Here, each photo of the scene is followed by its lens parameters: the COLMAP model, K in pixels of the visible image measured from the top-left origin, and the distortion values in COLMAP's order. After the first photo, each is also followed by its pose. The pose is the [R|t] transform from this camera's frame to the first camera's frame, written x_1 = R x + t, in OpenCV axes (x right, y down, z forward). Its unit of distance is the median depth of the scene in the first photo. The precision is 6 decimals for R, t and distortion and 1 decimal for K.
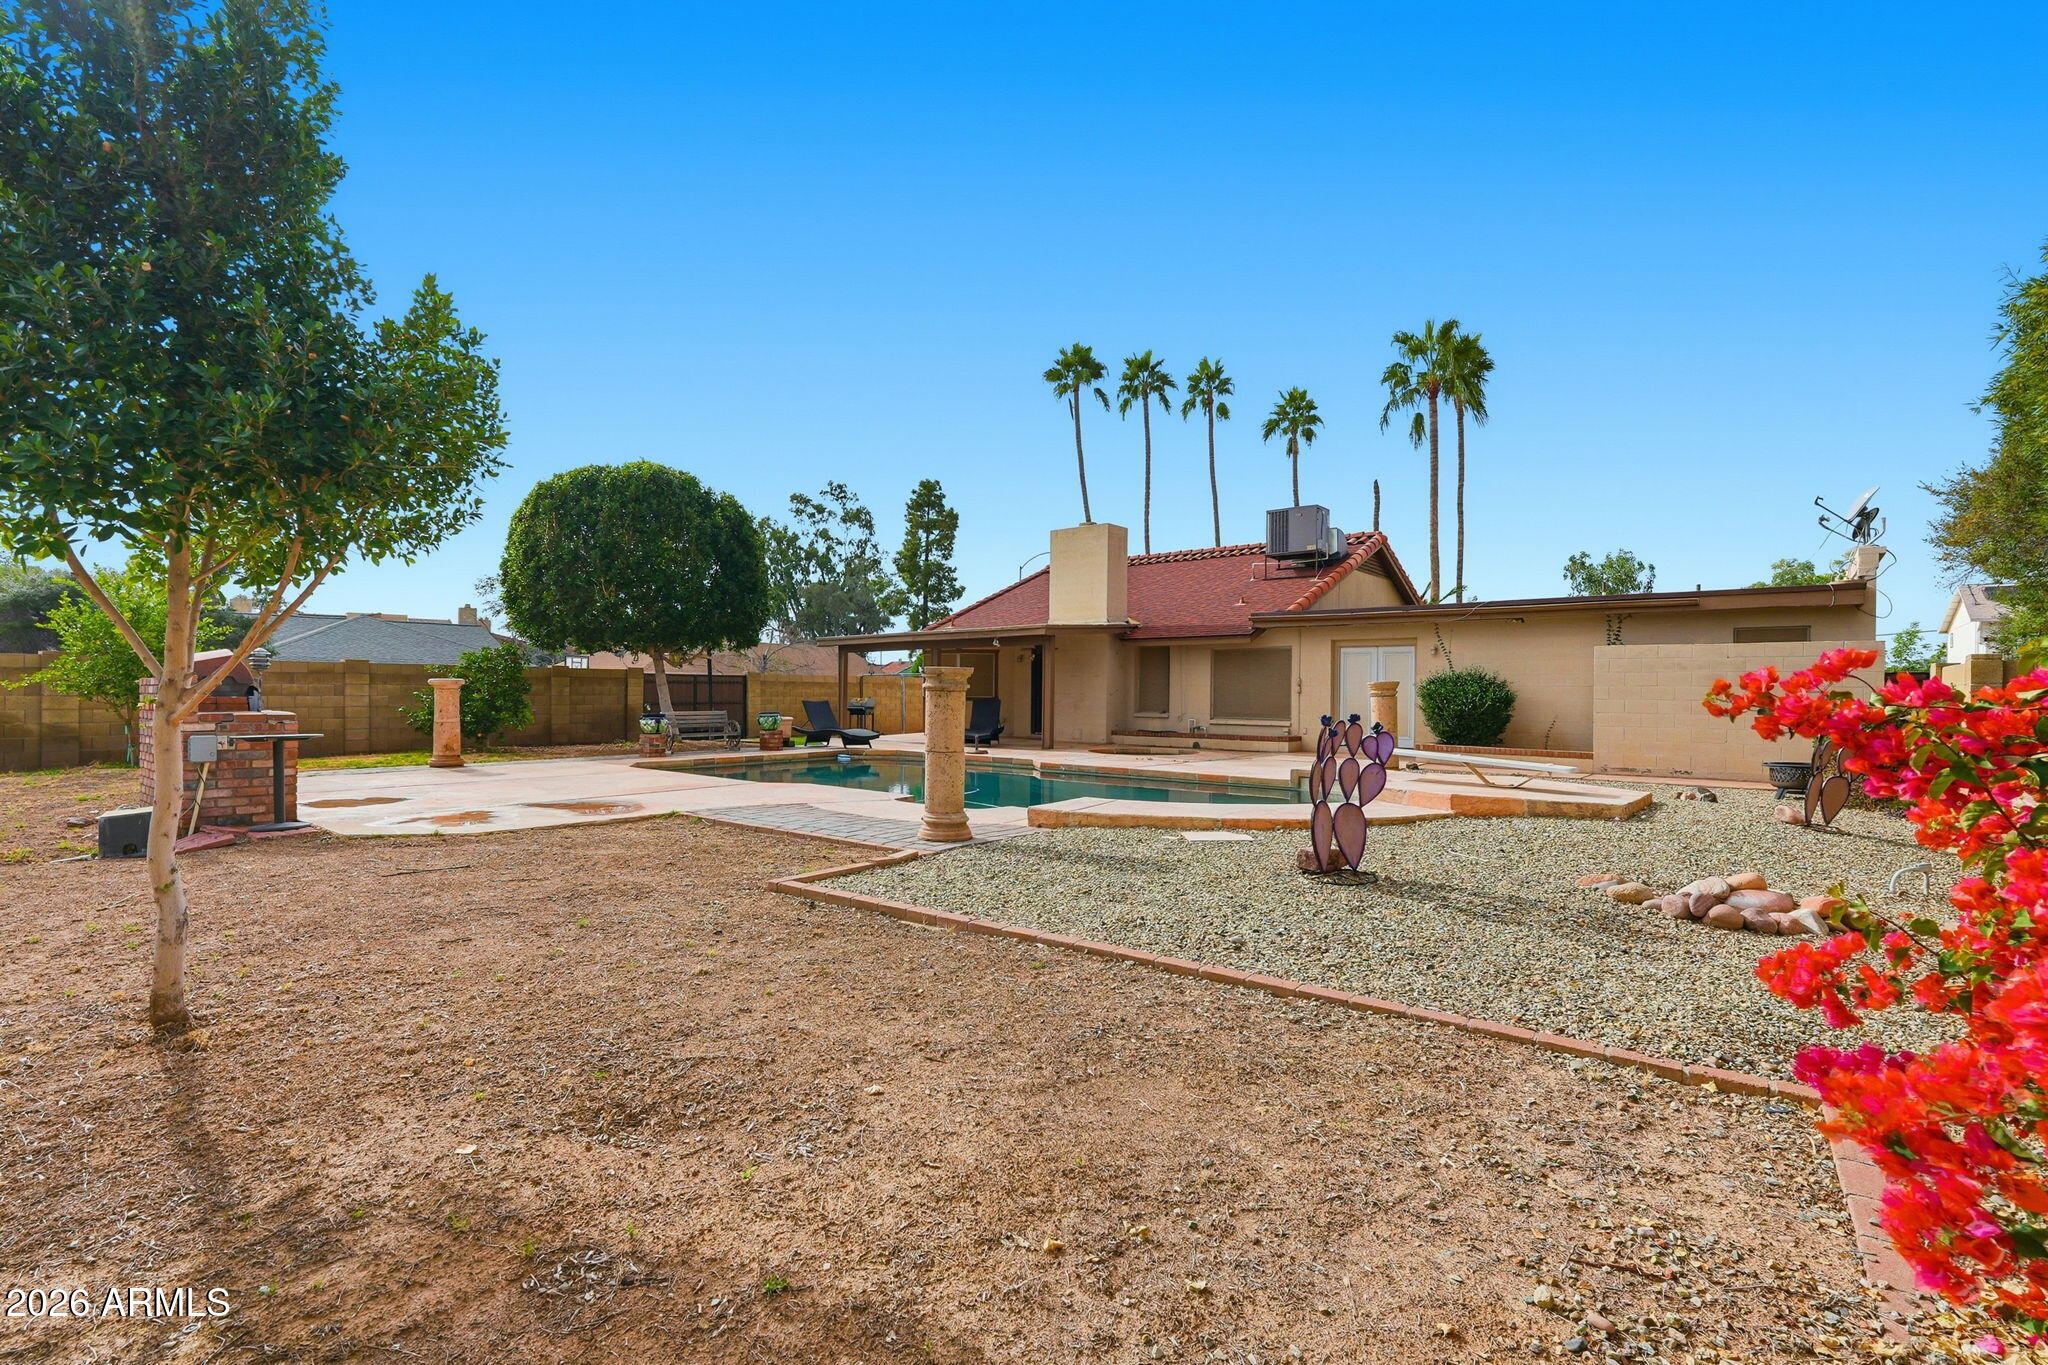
lens RADIAL K [[932.0, 0, 1024.0], [0, 932.0, 682.5], [0, 0, 1]] dist [0.001273, 0.006970]
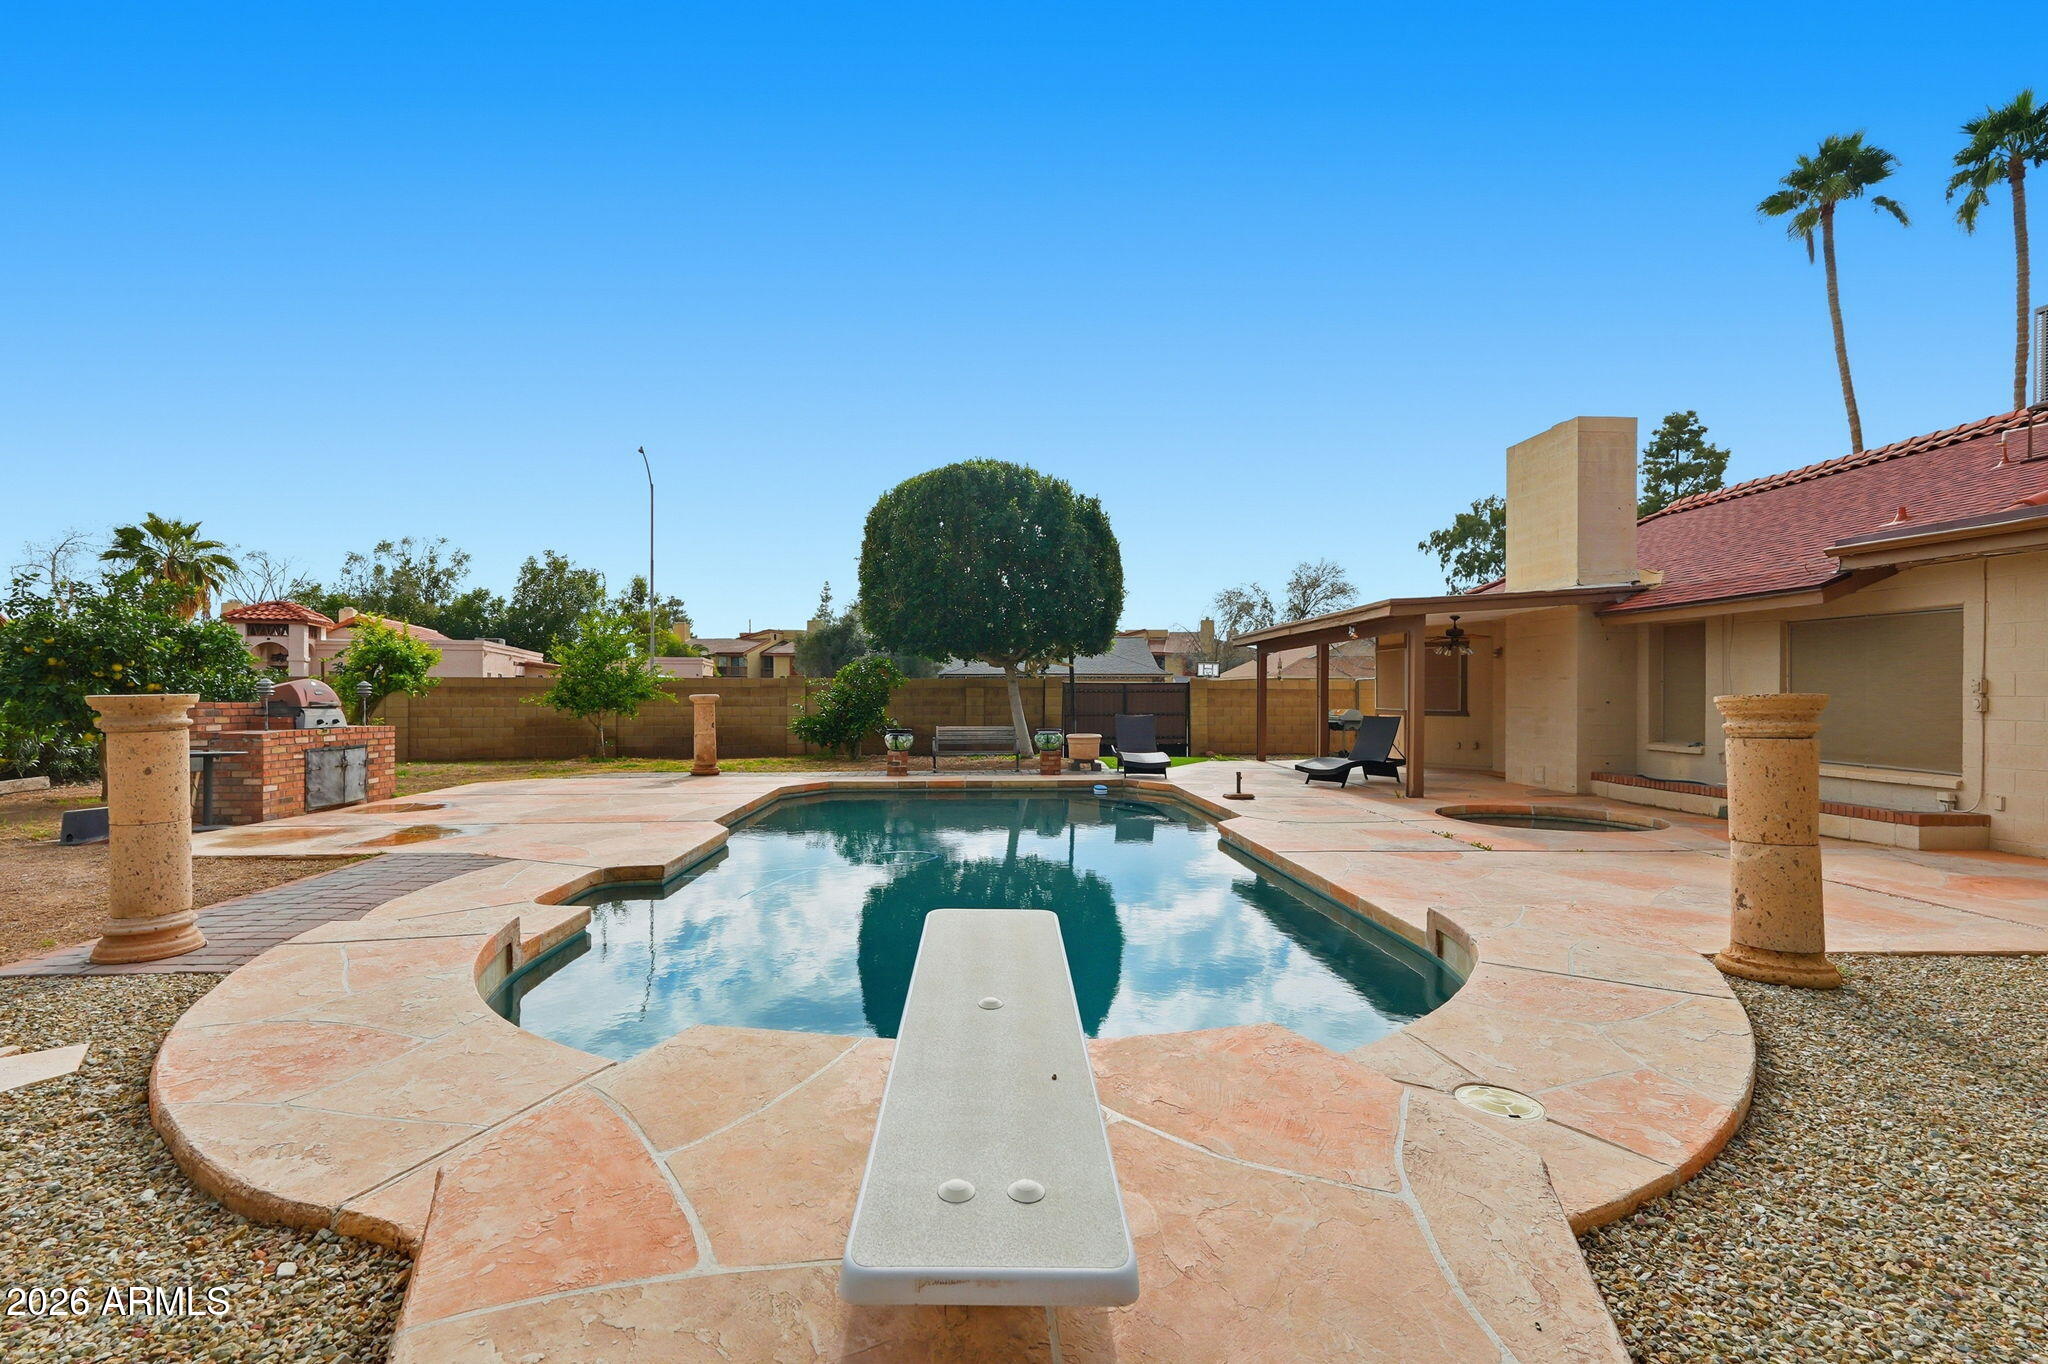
lens RADIAL K [[932.0, 0, 1024.0], [0, 932.0, 682.0], [0, 0, 1]] dist [0.001273, 0.006970]
pose [[0.683208, -0.012578, -0.730116, 0.267605], [0.010115, 0.999919, -0.007761, -0.003302], [0.730154, -0.002082, 0.683280, 0.336680]]
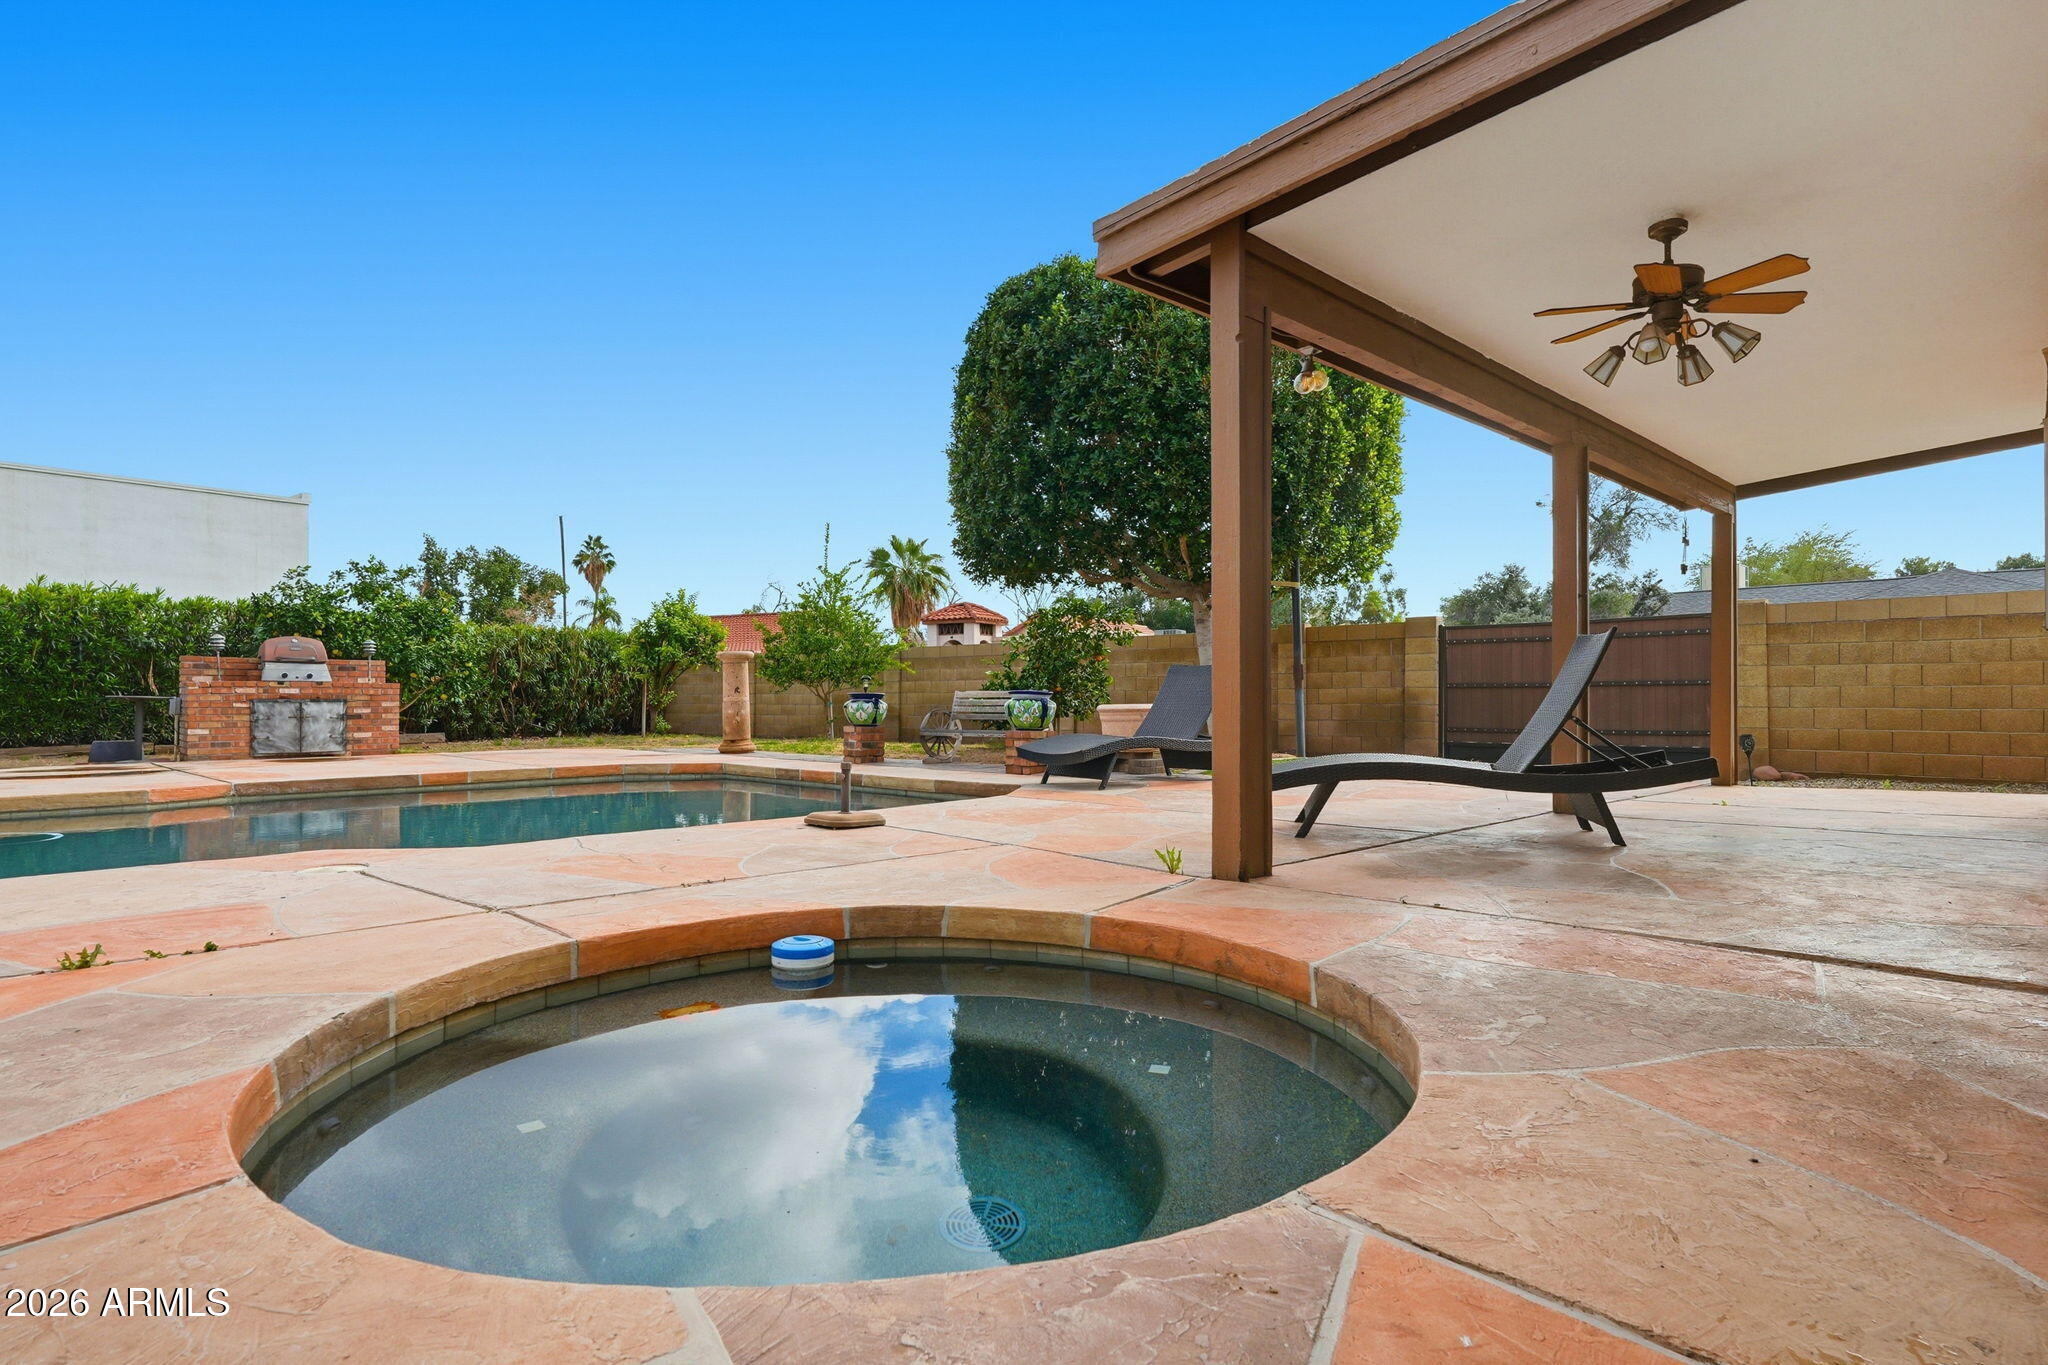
lens RADIAL K [[1081.3, 0, 1024.0], [0, 1081.3, 682.5], [0, 0, 1]] dist [0.000706, 0.000162]
pose [[-0.105704, -0.020996, -0.994176, 0.219170], [0.013514, 0.999654, -0.022549, 0.032597], [0.994306, -0.015819, -0.105383, 0.868359]]
